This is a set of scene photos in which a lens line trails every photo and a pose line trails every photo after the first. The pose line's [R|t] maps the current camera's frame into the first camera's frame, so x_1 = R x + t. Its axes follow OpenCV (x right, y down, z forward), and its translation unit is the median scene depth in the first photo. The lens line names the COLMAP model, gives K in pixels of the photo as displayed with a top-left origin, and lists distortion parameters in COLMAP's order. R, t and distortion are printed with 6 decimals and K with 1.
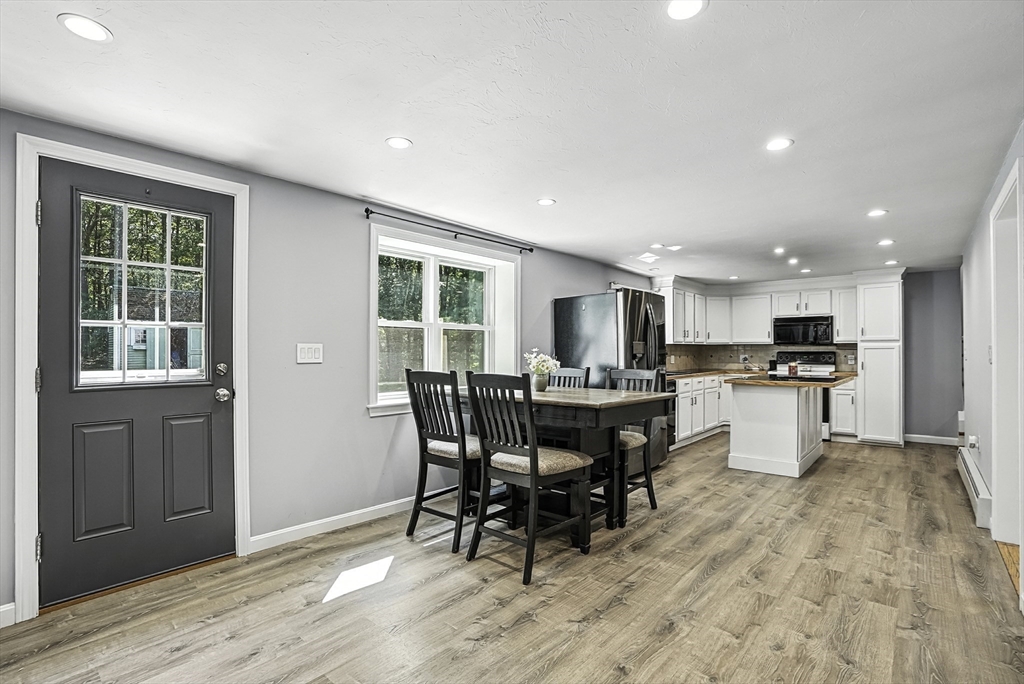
lens RADIAL K [[481.8, 0, 505.5], [0, 481.8, 346.4], [0, 0, 1]] dist [-0.048742, 0.012226]
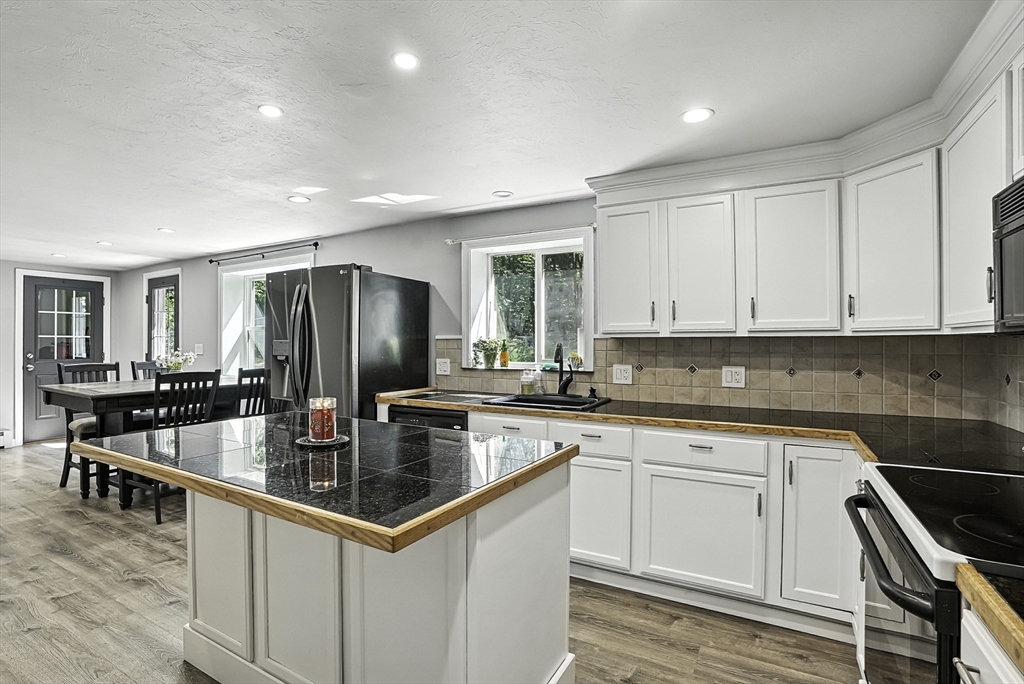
lens RADIAL K [[481.8, 0, 516.1], [0, 481.8, 345.6], [0, 0, 1]] dist [-0.048742, 0.012226]
pose [[0.224703, 0.007055, -0.974402, 0.798705], [0.008245, 0.999924, 0.009141, -0.002878], [0.974392, -0.010088, 0.224628, 0.876507]]
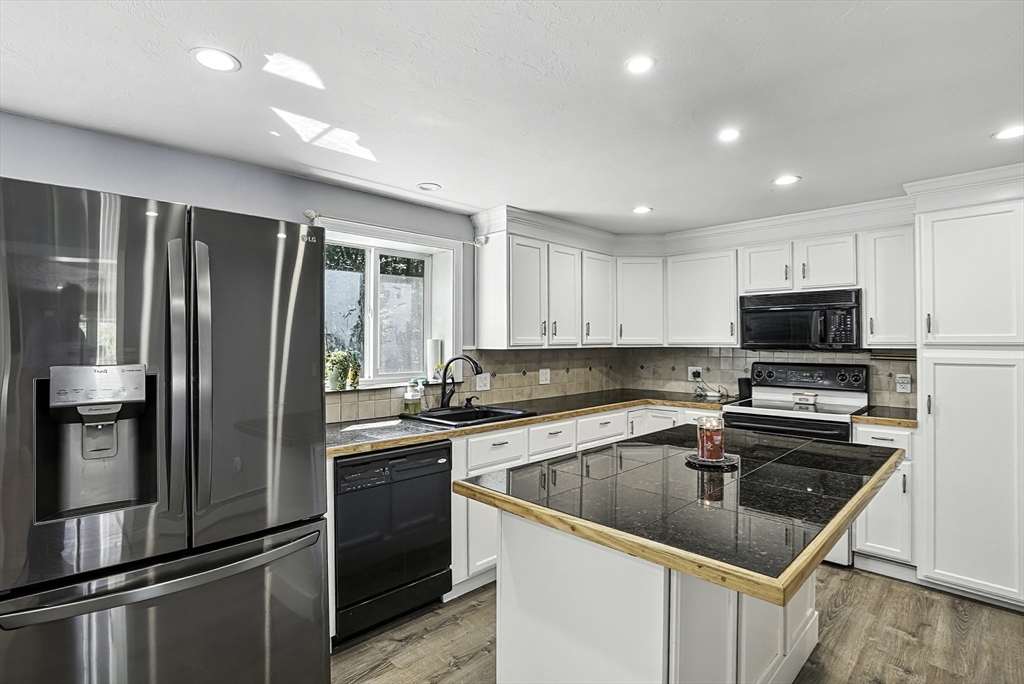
lens RADIAL K [[481.8, 0, 510.8], [0, 481.8, 333.1], [0, 0, 1]] dist [-0.048742, 0.012226]
pose [[0.996889, -0.002247, -0.078786, 0.411210], [0.001524, 0.999956, -0.009248, -0.018515], [0.078803, 0.009099, 0.996849, 0.543668]]
